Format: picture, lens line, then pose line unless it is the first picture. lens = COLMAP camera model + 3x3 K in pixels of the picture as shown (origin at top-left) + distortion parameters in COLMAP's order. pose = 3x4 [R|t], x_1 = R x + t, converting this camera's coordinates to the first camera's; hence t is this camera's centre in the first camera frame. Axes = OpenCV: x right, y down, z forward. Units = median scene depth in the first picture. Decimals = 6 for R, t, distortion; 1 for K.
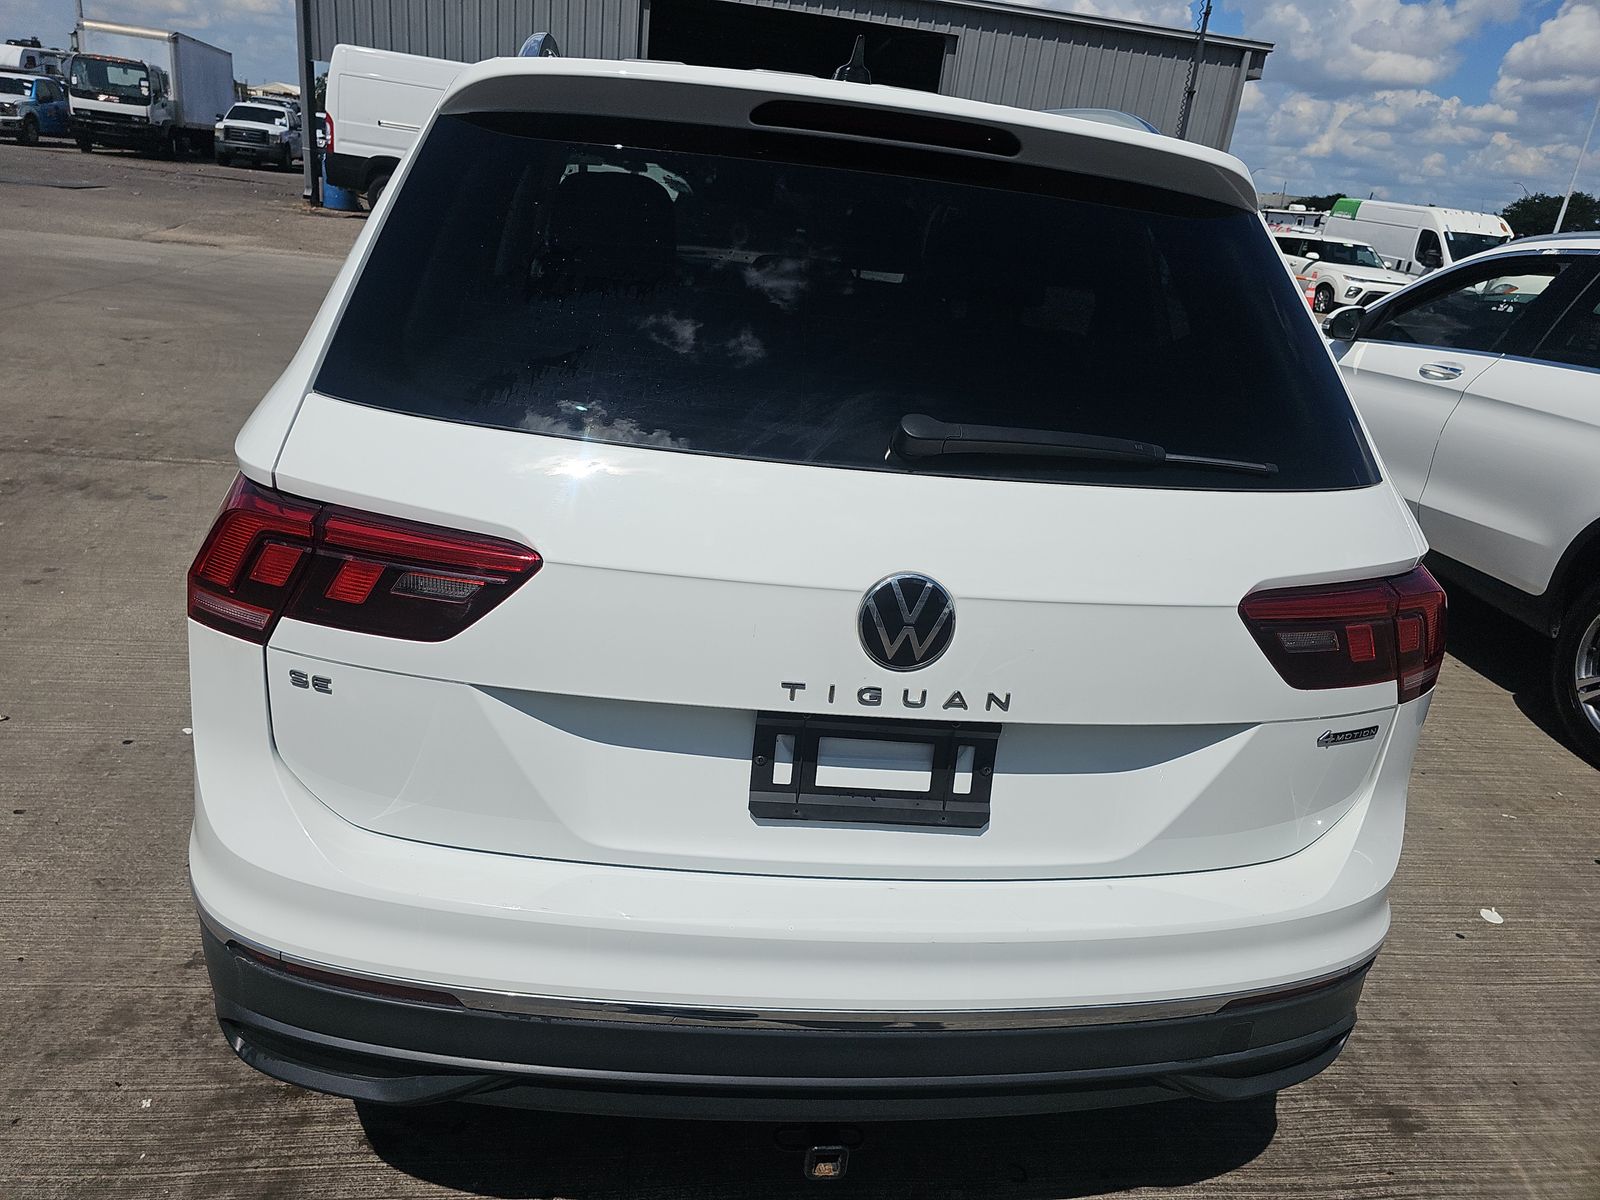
lens RADIAL K [[1071.1, 0, 803.5], [0, 1071.1, 580.9], [0, 0, 1]] dist [0.026175, -0.023715]
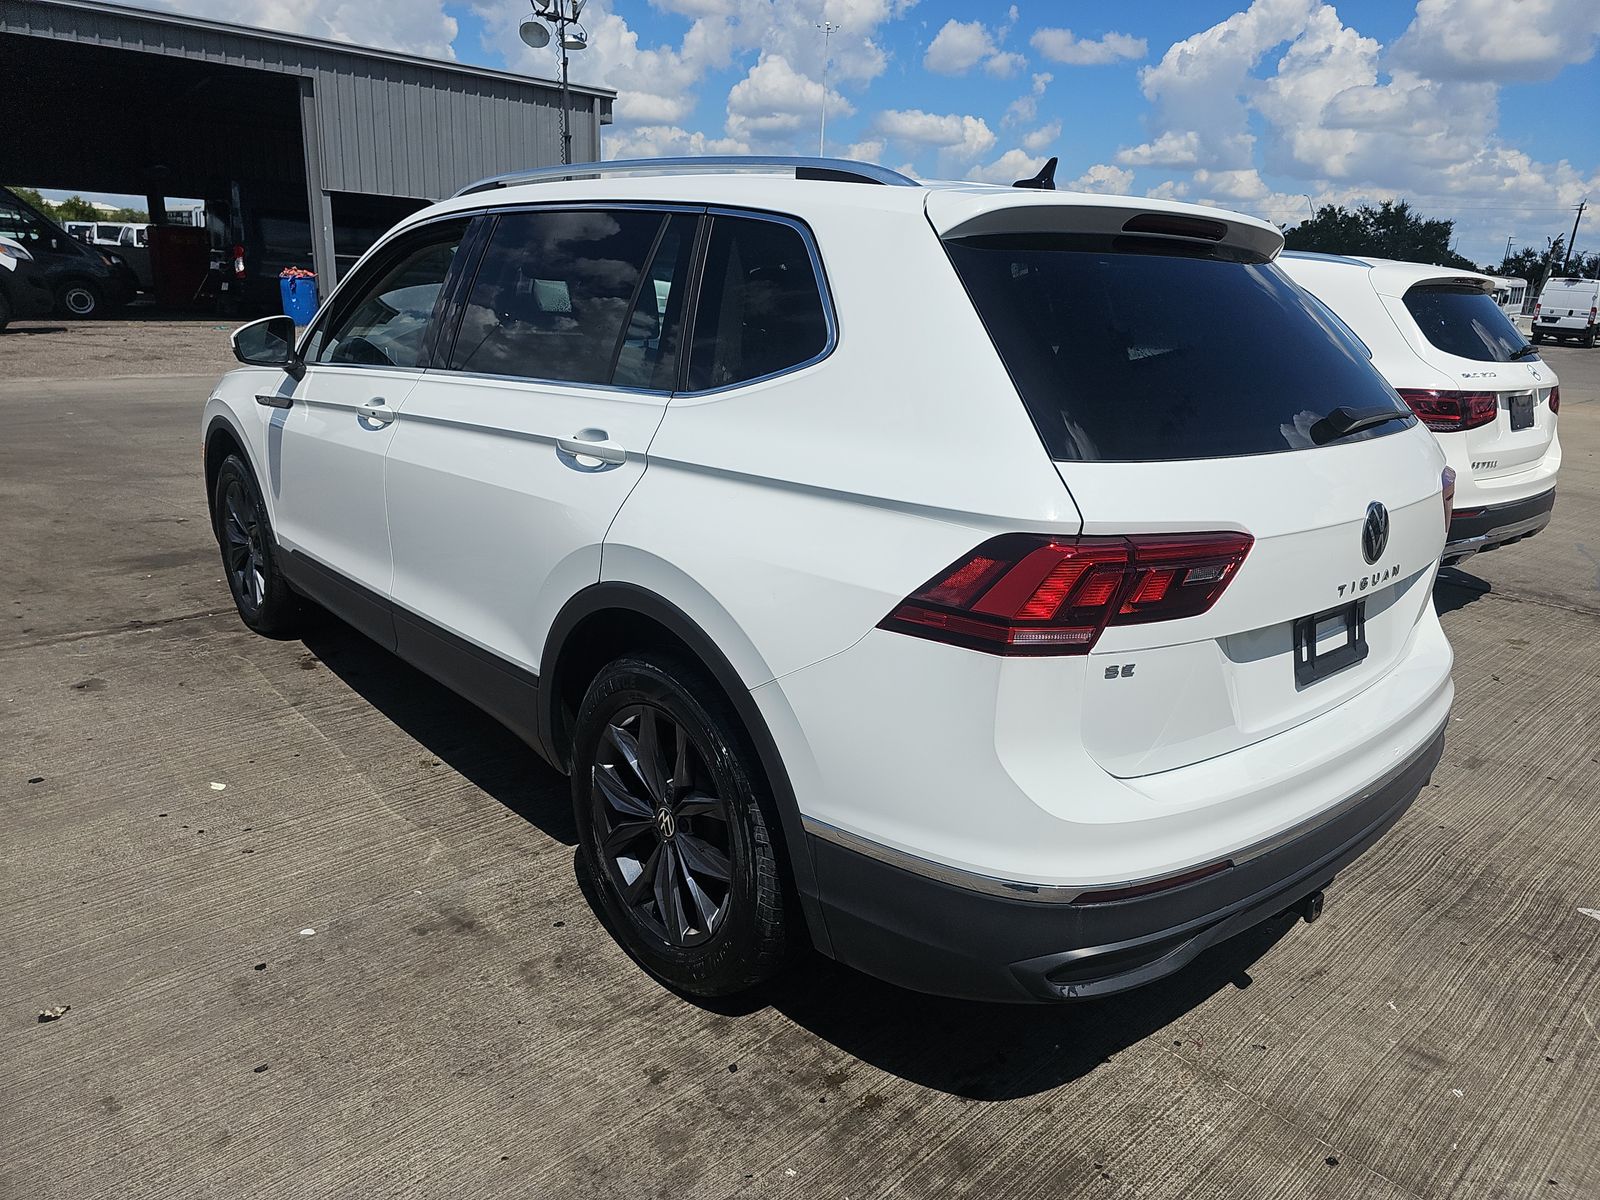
lens RADIAL K [[1073.5, 0, 800.0], [0, 1073.5, 600.0], [0, 0, 1]] dist [0.047567, -0.043071]
pose [[0.817325, -0.237598, 0.524907, -0.113503], [0.244733, 0.967911, 0.057053, -0.012750], [-0.521619, 0.081832, 0.849245, 0.005570]]
